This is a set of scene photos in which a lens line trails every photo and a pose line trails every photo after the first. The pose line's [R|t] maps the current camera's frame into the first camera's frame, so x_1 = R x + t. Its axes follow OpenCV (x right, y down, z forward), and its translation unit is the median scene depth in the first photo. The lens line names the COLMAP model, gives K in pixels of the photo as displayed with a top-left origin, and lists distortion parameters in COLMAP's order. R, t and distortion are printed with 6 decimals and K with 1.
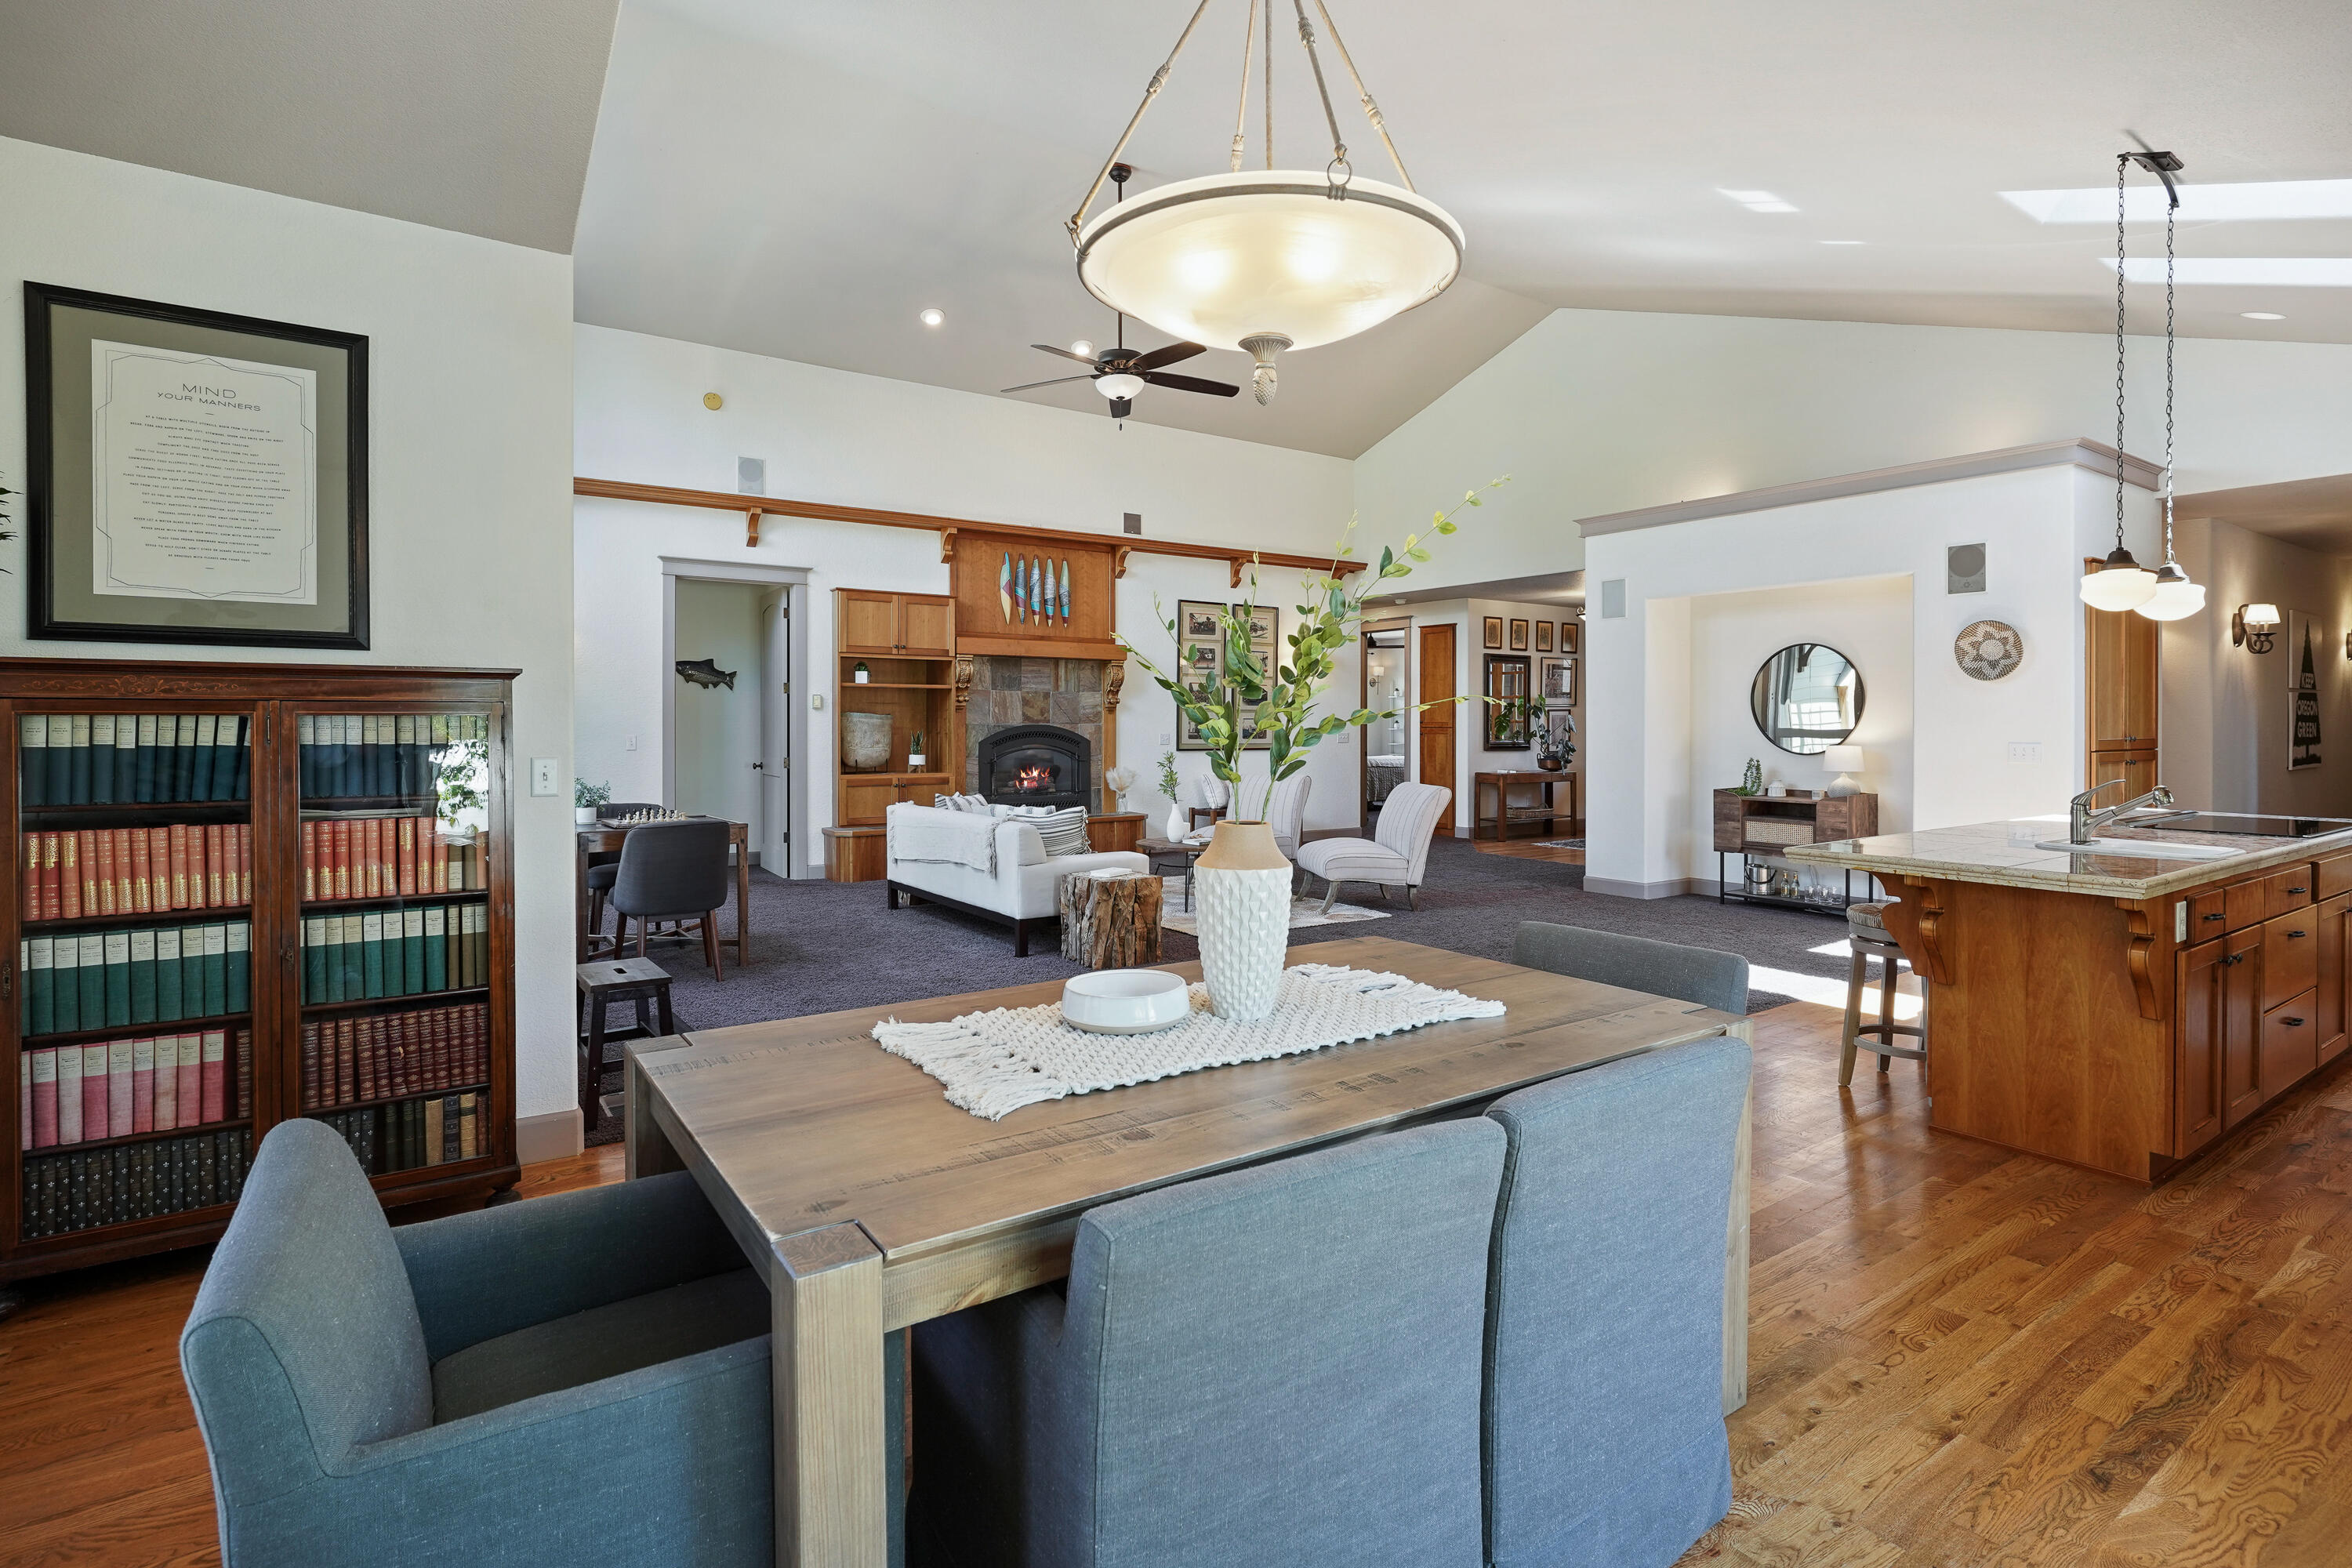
lens RADIAL K [[1159.2, 0, 1181.3], [0, 1159.2, 723.0], [0, 0, 1]] dist [-0.000572, 0.000667]
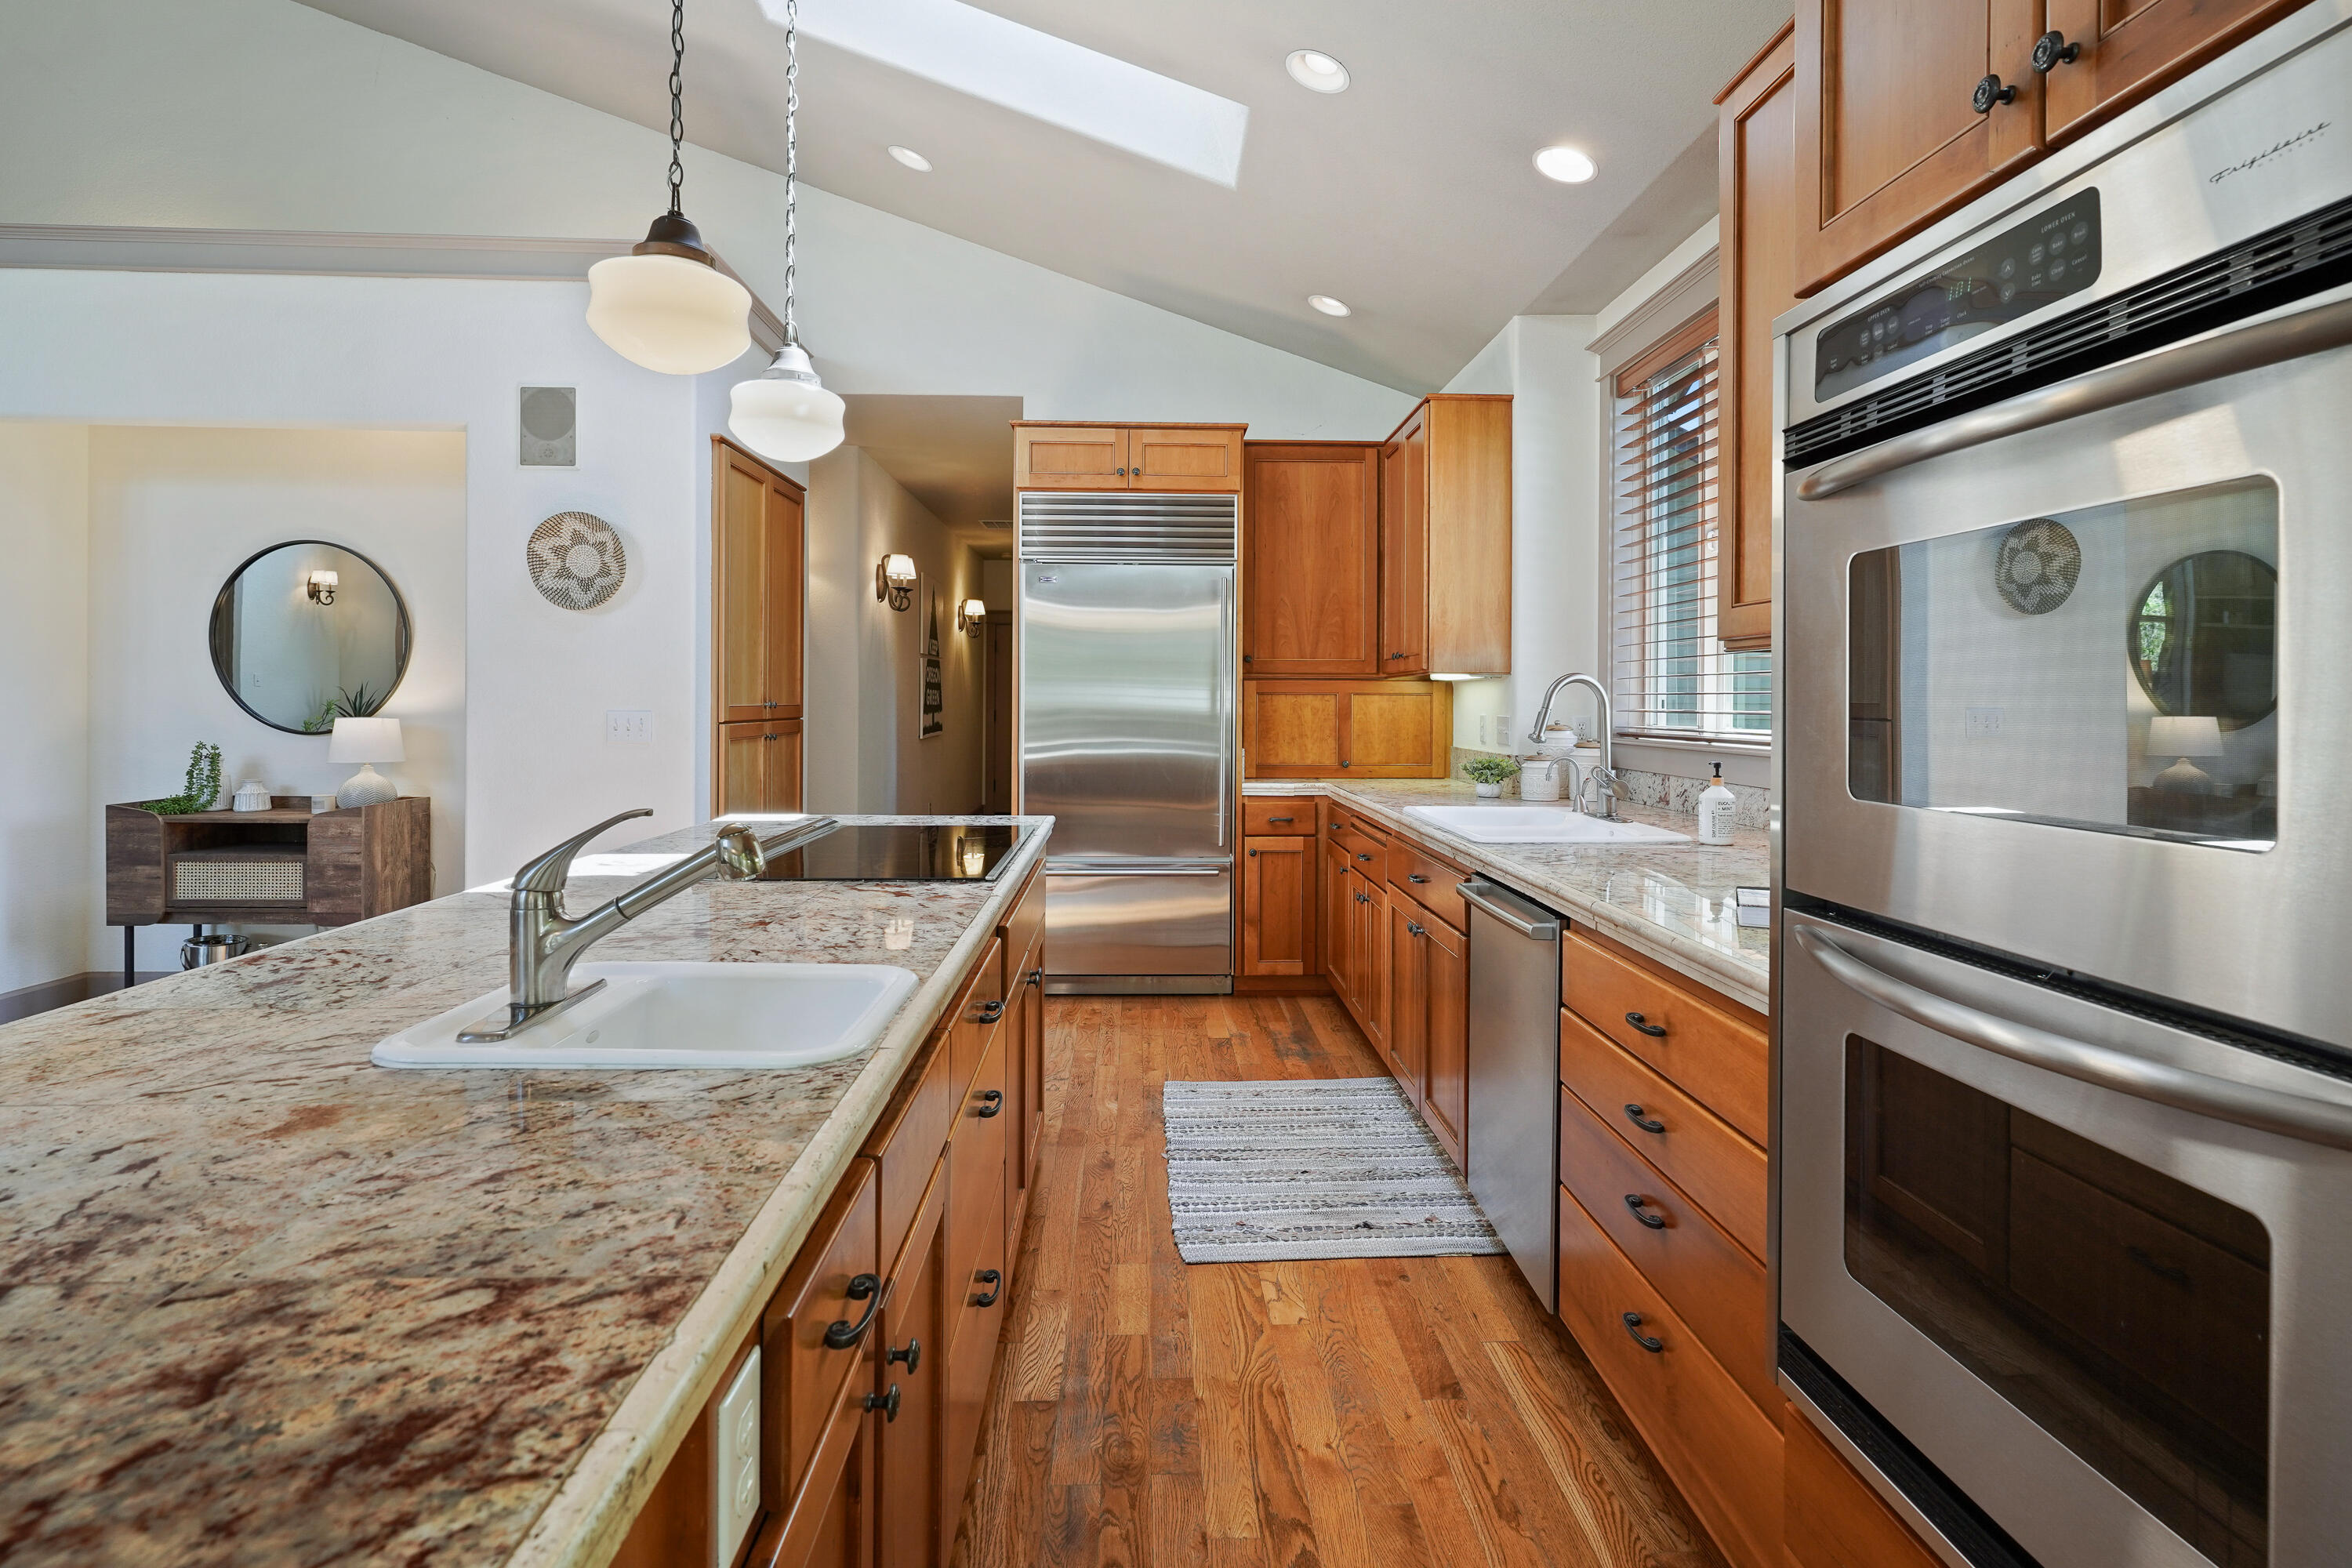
lens RADIAL K [[1153.1, 0, 1183.3], [0, 1153.1, 702.7], [0, 0, 1]] dist [-0.002197, 0.000365]
pose [[0.537879, 0.000930, 0.843022, 0.247894], [-0.005021, 0.999985, 0.002101, 0.006801], [-0.843007, -0.005363, 0.537875, 0.279609]]
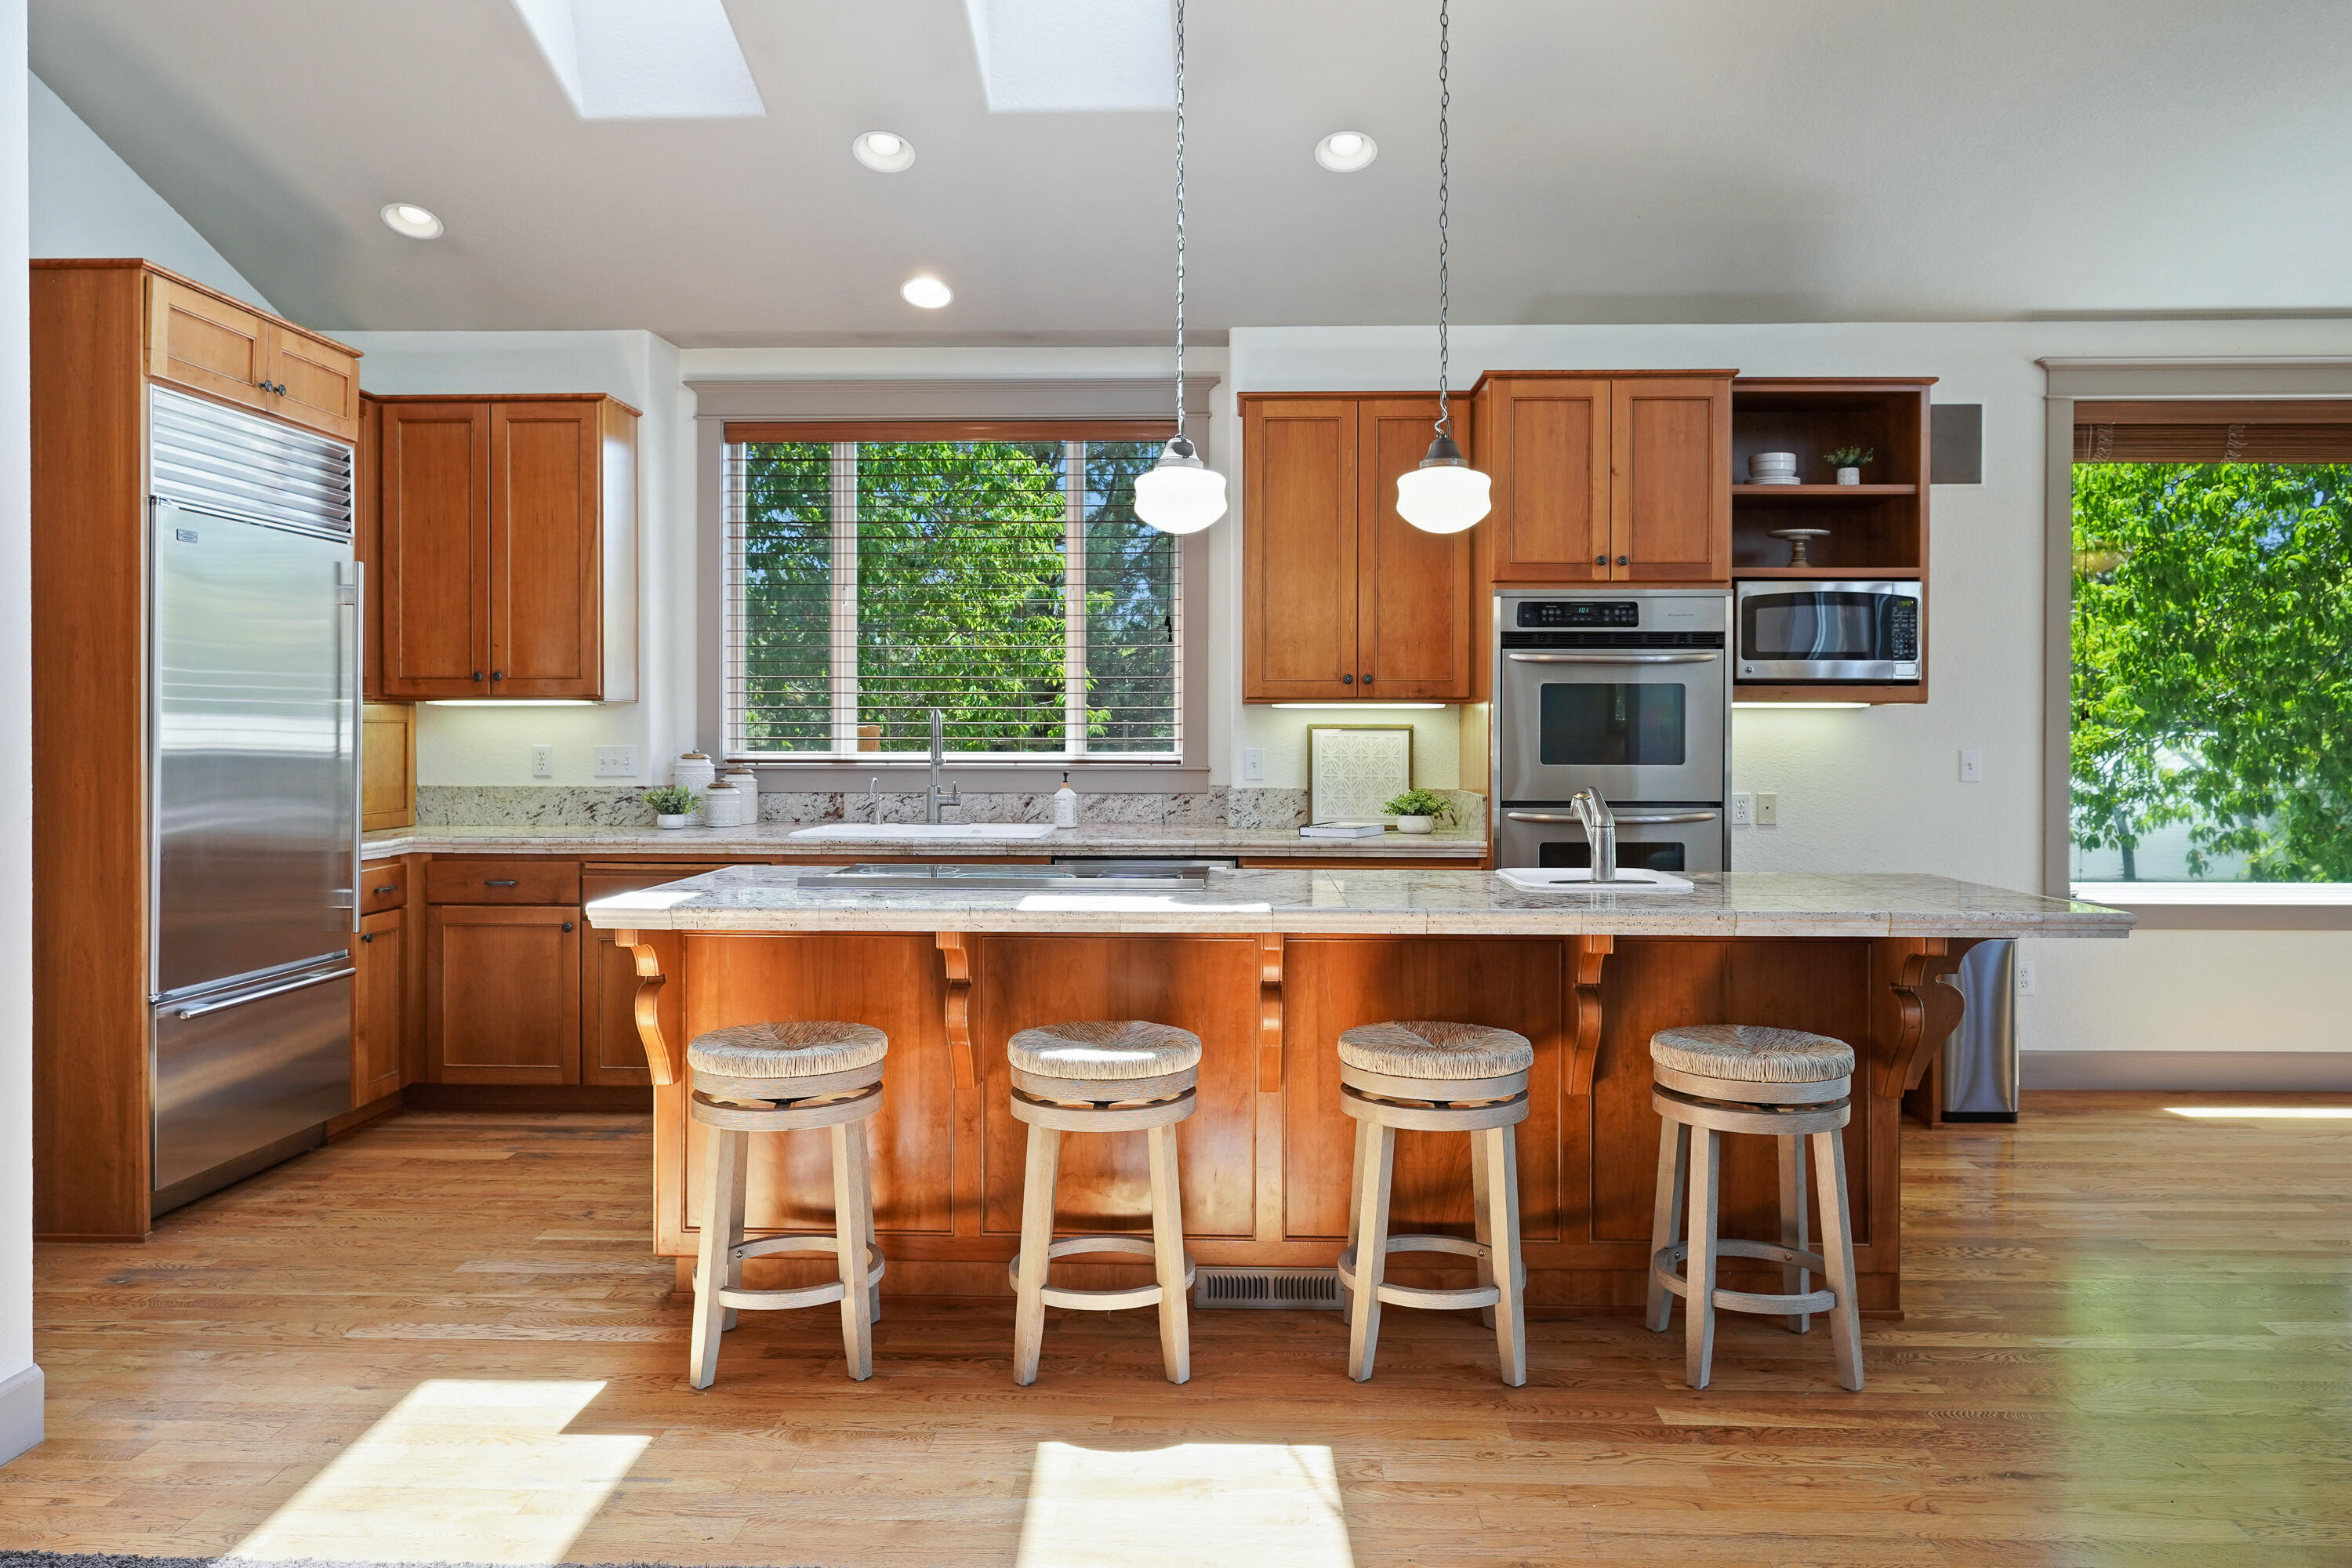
lens RADIAL K [[1627.5, 0, 1186.1], [0, 1627.5, 747.6], [0, 0, 1]] dist [0.003647, 0.000763]
pose [[-0.798205, -0.008482, 0.602326, 0.165174], [-0.001933, 0.999932, 0.011520, 0.005159], [-0.602383, 0.008032, -0.798167, 0.786691]]
